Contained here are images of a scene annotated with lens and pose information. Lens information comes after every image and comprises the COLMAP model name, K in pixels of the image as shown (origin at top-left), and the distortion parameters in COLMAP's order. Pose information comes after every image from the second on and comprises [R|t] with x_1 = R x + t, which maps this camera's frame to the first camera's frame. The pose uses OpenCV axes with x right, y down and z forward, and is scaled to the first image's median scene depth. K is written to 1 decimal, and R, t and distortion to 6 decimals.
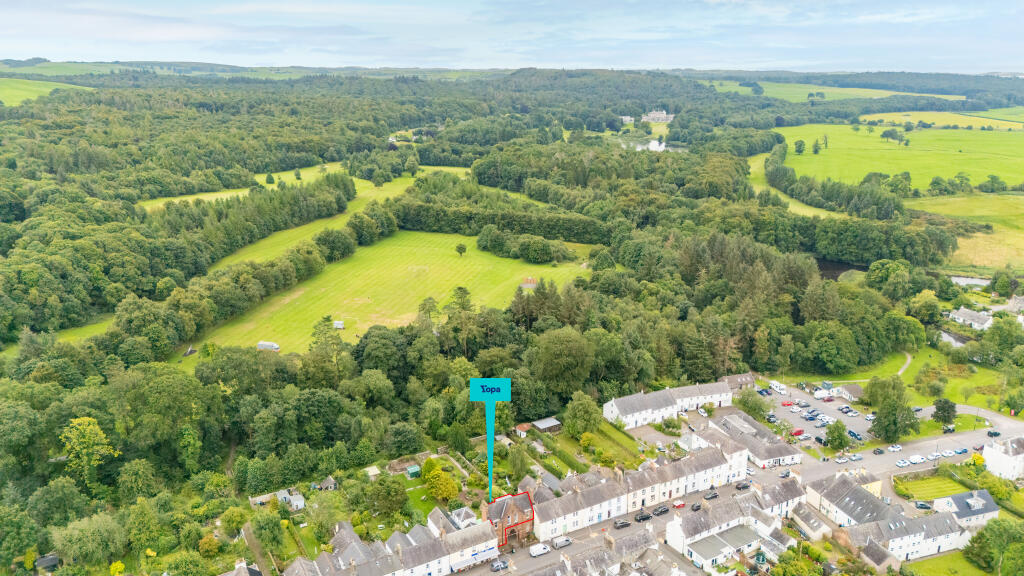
lens RADIAL K [[748.3, 0, 512.0], [0, 748.3, 288.0], [0, 0, 1]] dist [0.095907, -0.114025]
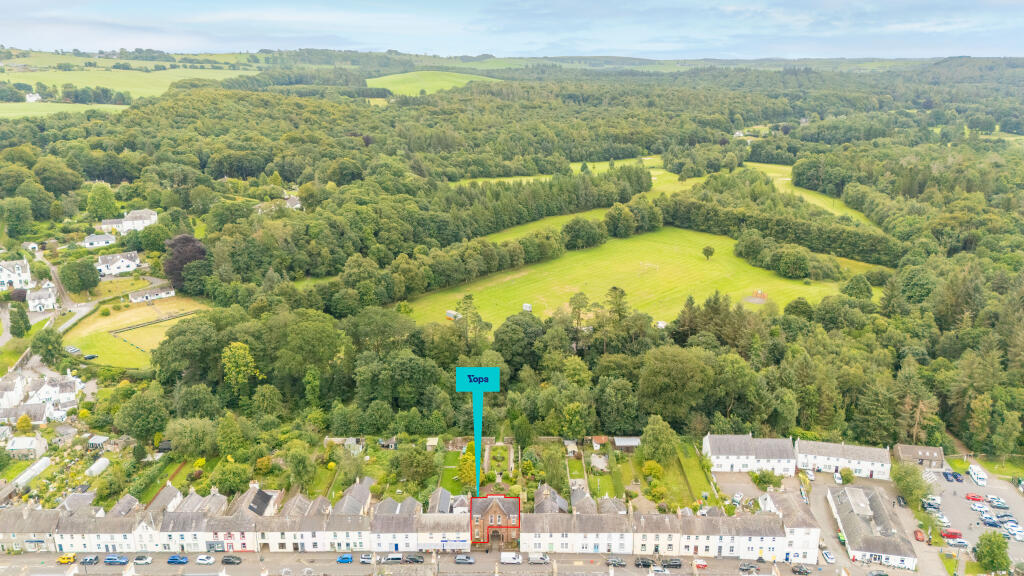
lens RADIAL K [[748.3, 0, 512.0], [0, 748.3, 288.0], [0, 0, 1]] dist [0.095907, -0.114025]
pose [[0.864929, 0.143061, -0.481073, 0.223952], [-0.138496, 0.989331, 0.045202, -0.019844], [0.482407, 0.027530, 0.875515, 0.070396]]
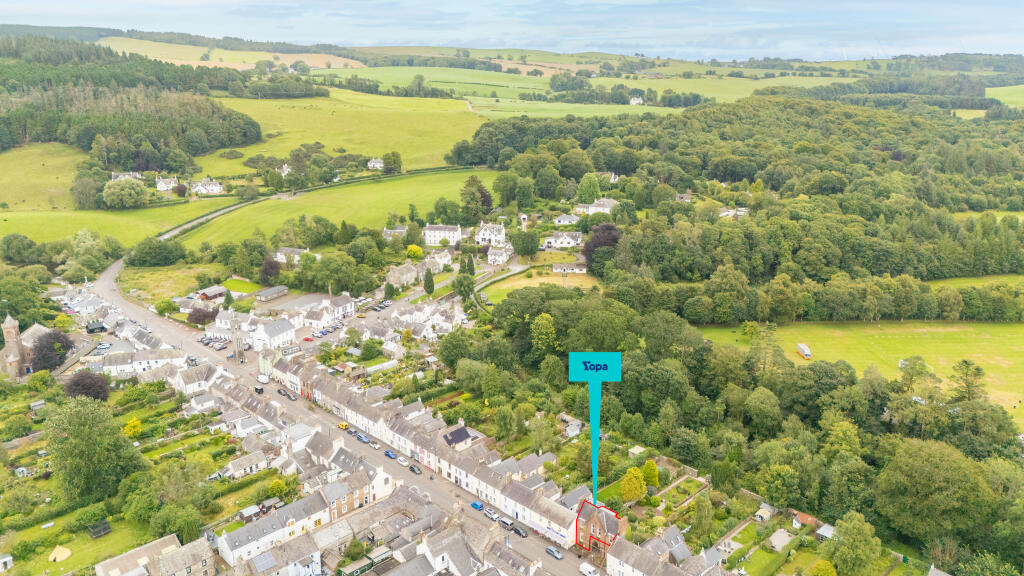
lens RADIAL K [[748.3, 0, 512.0], [0, 748.3, 288.0], [0, 0, 1]] dist [0.095907, -0.114025]
pose [[0.257513, 0.270380, -0.927676, 0.396729], [-0.271046, 0.941722, 0.199235, -0.077960], [0.927481, 0.200138, 0.315791, 0.262483]]
